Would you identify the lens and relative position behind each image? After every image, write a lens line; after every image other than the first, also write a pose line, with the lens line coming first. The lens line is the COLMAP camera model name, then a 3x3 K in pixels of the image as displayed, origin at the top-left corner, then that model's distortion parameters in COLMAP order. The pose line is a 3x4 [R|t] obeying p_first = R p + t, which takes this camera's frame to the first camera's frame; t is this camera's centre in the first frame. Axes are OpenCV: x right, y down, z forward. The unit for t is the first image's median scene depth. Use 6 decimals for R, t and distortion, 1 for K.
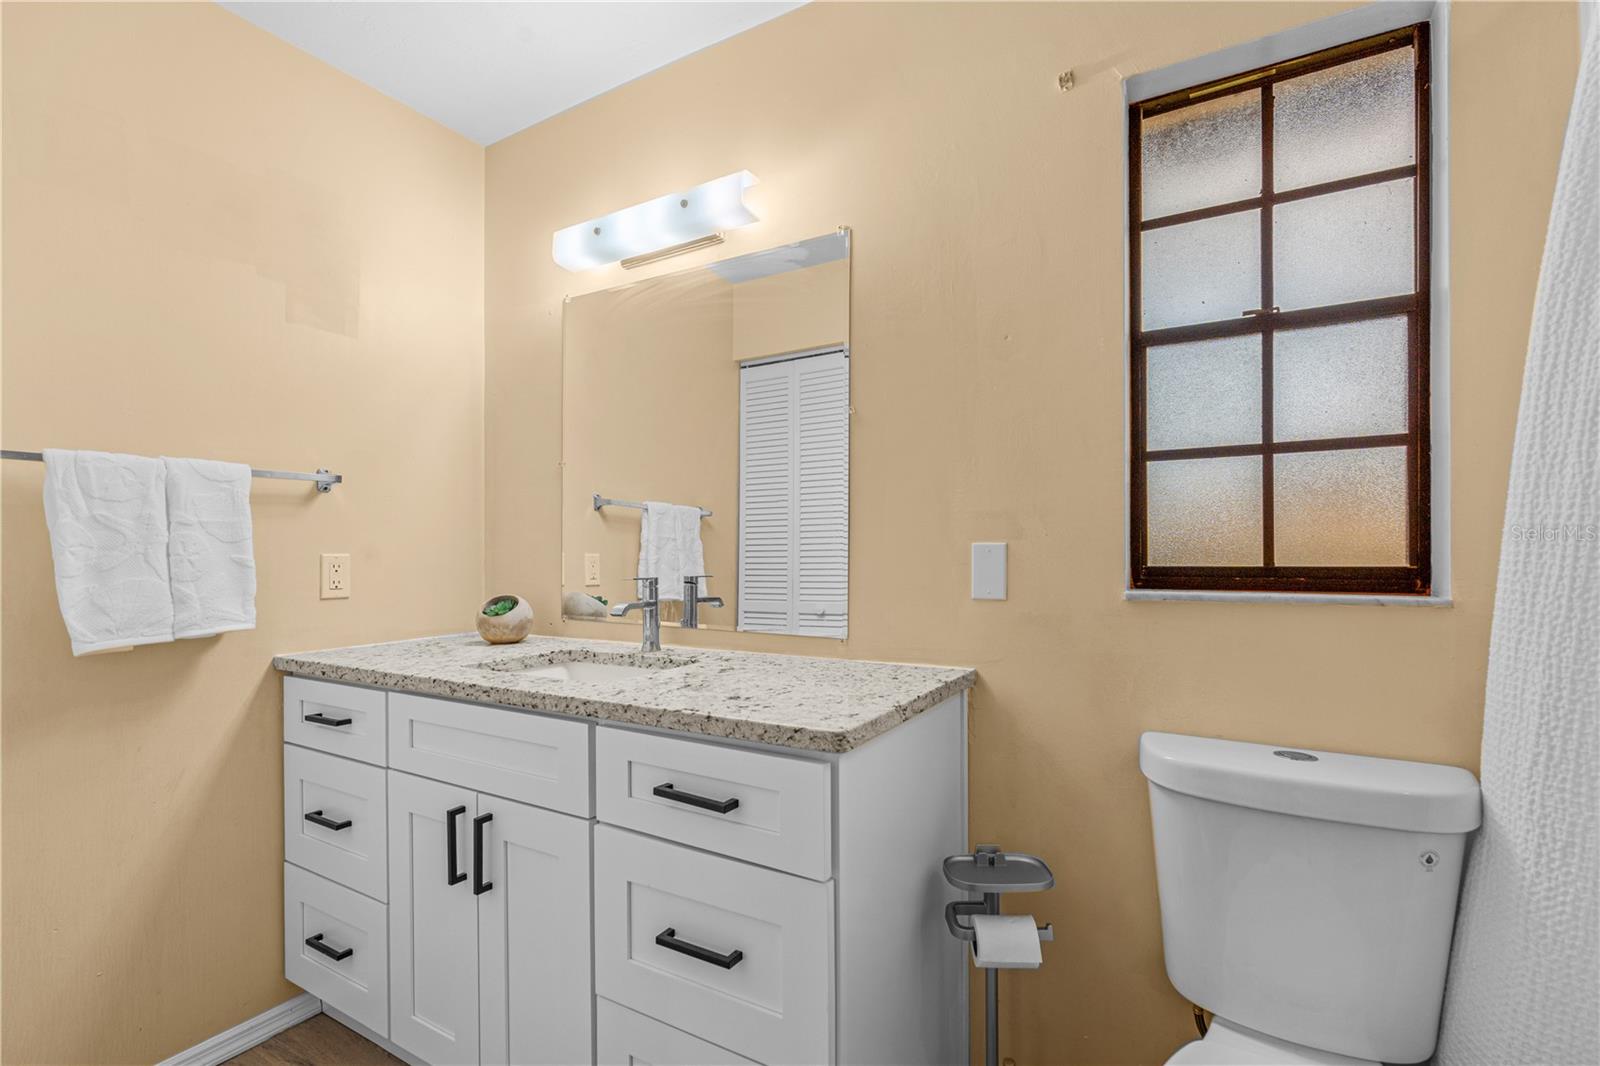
lens RADIAL K [[720.9, 0, 804.3], [0, 720.9, 545.3], [0, 0, 1]] dist [-0.011859, 0.003953]
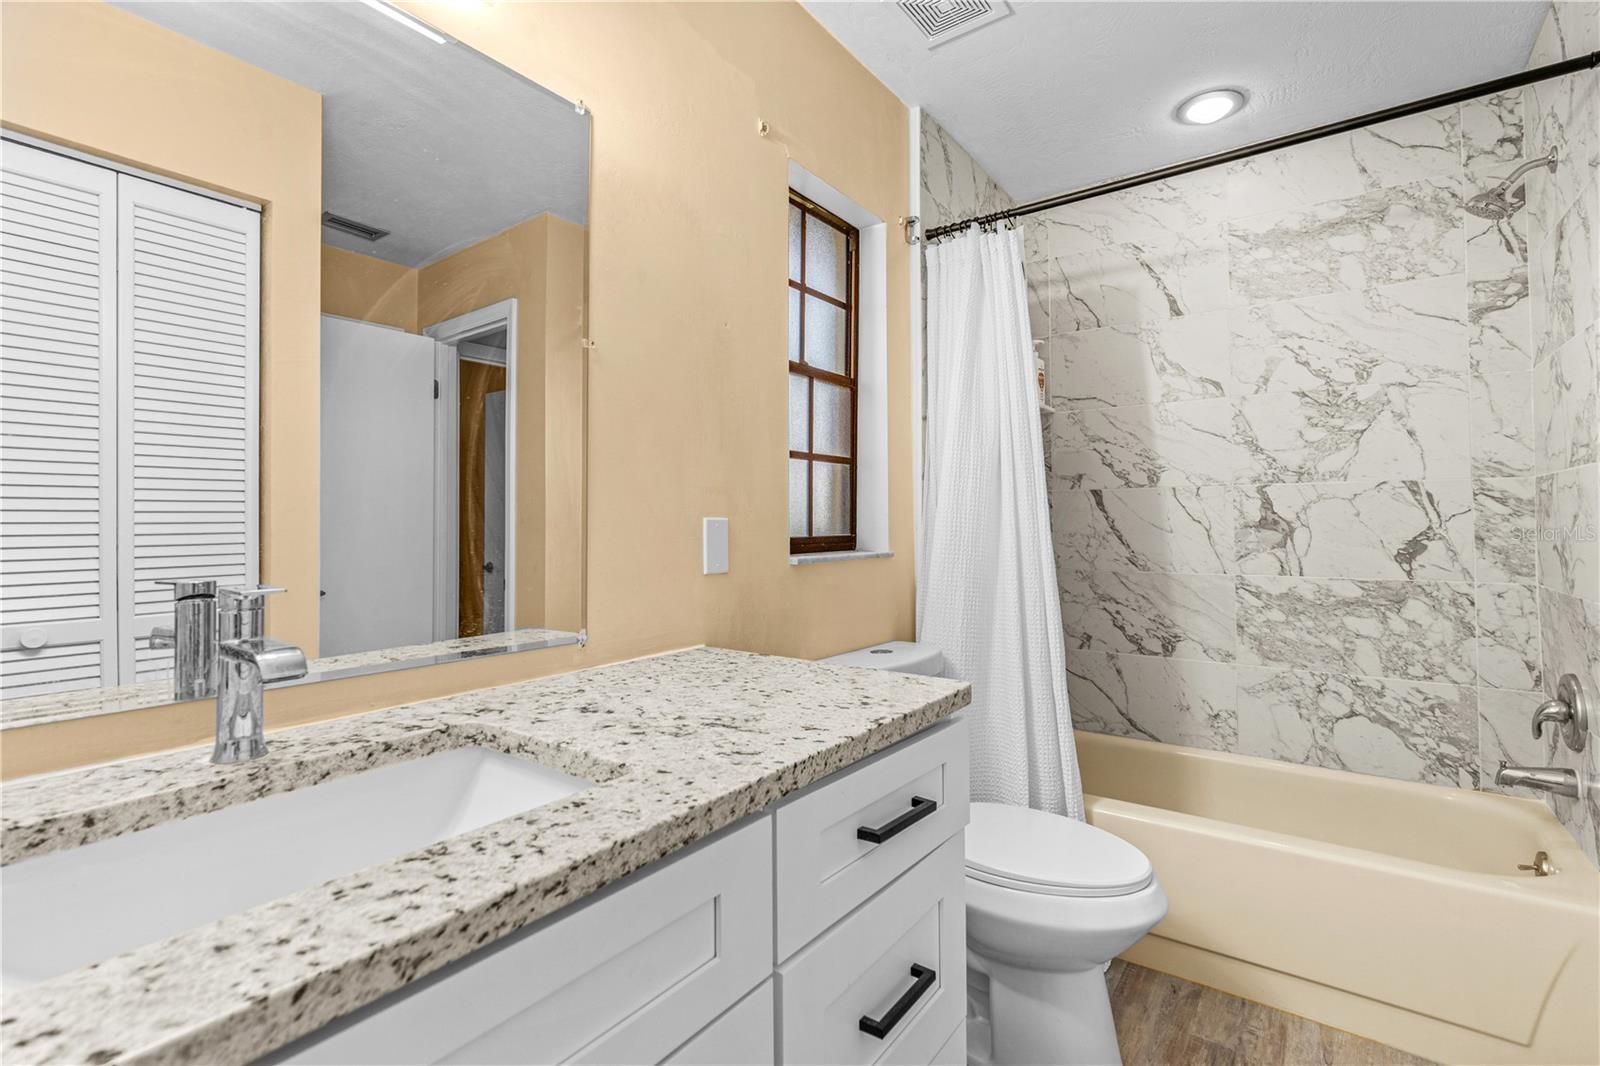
lens RADIAL K [[728.7, 0, 807.1], [0, 728.7, 529.9], [0, 0, 1]] dist [-0.002012, 0.000340]
pose [[0.110518, -0.000485, 0.993874, -0.842942], [-0.002444, 0.999997, 0.000760, 0.013498], [-0.993871, -0.002513, 0.110517, 0.853969]]
